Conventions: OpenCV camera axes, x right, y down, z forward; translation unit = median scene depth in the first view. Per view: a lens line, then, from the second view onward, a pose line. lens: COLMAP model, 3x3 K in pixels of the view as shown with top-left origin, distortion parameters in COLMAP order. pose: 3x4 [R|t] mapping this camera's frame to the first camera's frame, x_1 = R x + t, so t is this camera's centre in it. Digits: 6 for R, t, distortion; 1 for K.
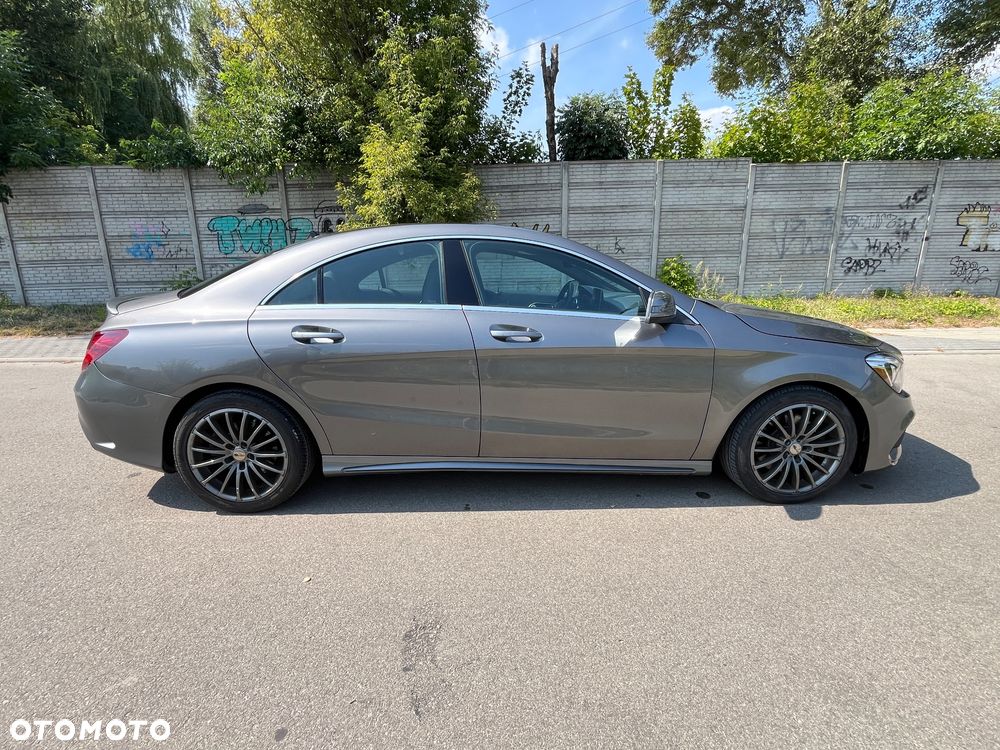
lens RADIAL K [[455.9, 0, 492.6], [0, 455.9, 375.2], [0, 0, 1]] dist [-0.001457, -0.000713]
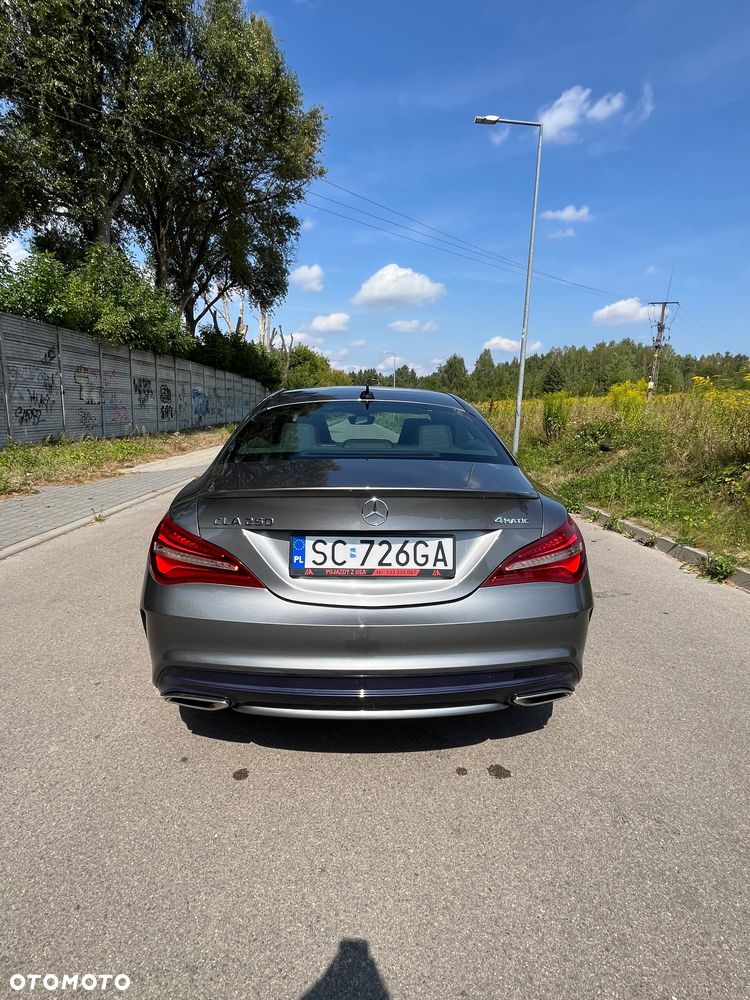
lens RADIAL K [[506.6, 0, 372.6], [0, 506.6, 494.6], [0, 0, 1]] dist [-0.003193, -0.001250]
pose [[-0.010686, -0.152289, 0.988278, -0.362969], [0.225589, 0.962488, 0.150754, -0.071338], [-0.974164, 0.224556, 0.024070, 0.277652]]
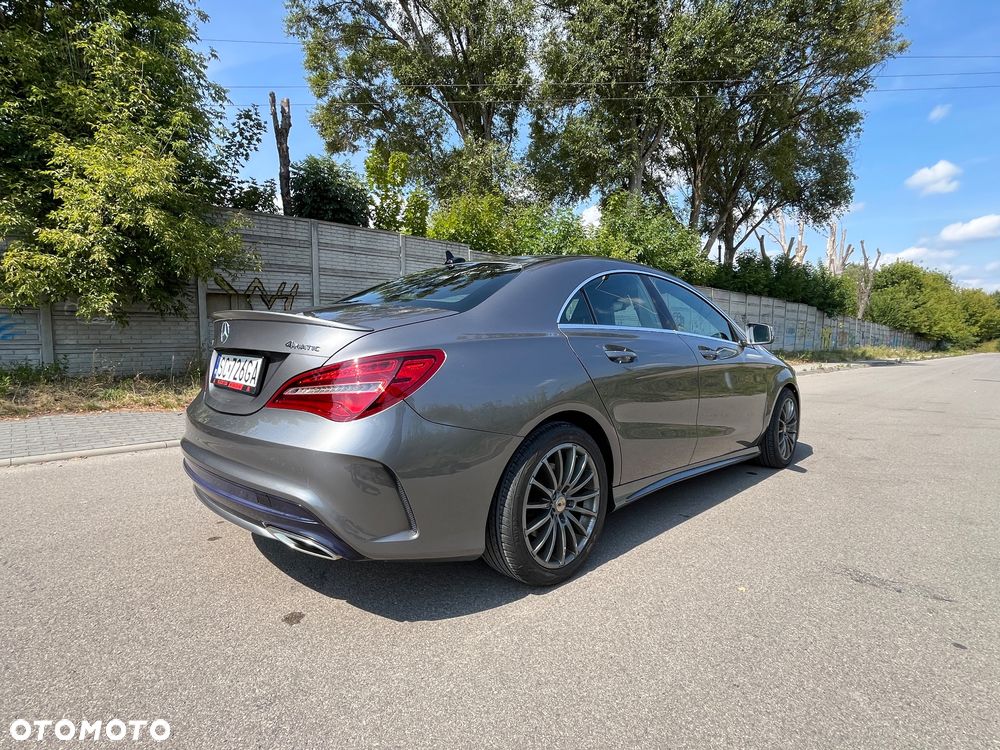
lens RADIAL K [[501.9, 0, 490.0], [0, 501.9, 374.5], [0, 0, 1]] dist [-0.005216, -0.000189]
pose [[0.739724, -0.029133, 0.672279, -0.264739], [0.145462, 0.982364, -0.117485, 0.008062], [-0.657000, 0.184697, 0.730916, 0.085952]]
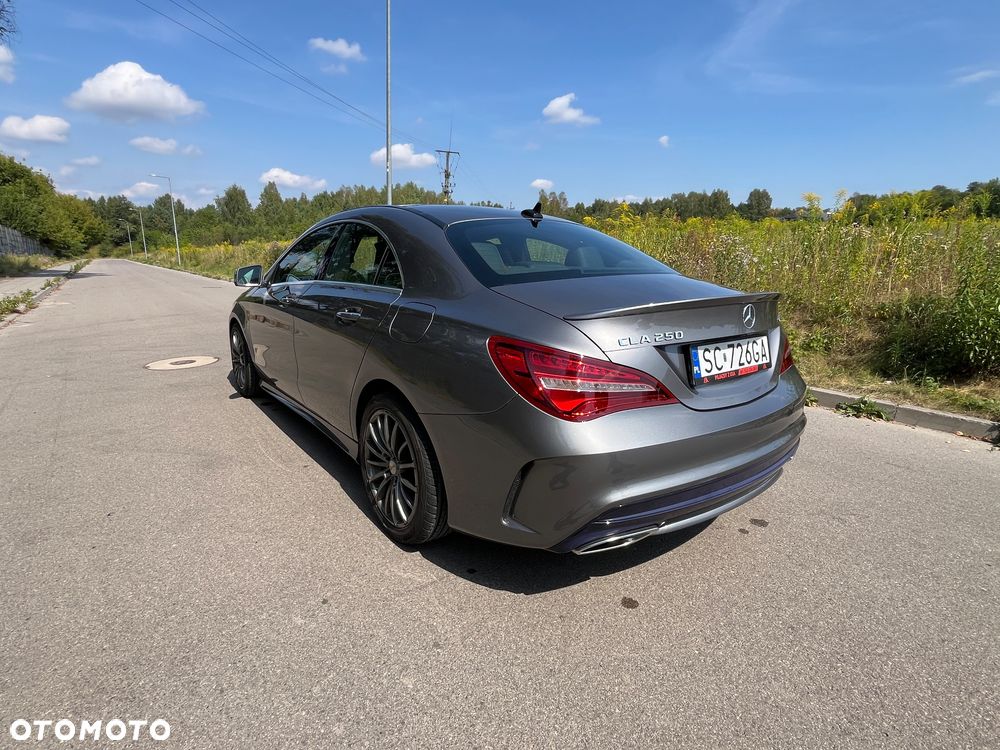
lens RADIAL K [[506.6, 0, 492.1], [0, 506.6, 376.6], [0, 0, 1]] dist [-0.003193, -0.001250]
pose [[-0.587908, -0.186105, 0.787228, -0.297938], [0.182738, 0.917464, 0.353364, -0.099377], [-0.788017, 0.351603, -0.505376, 0.440317]]
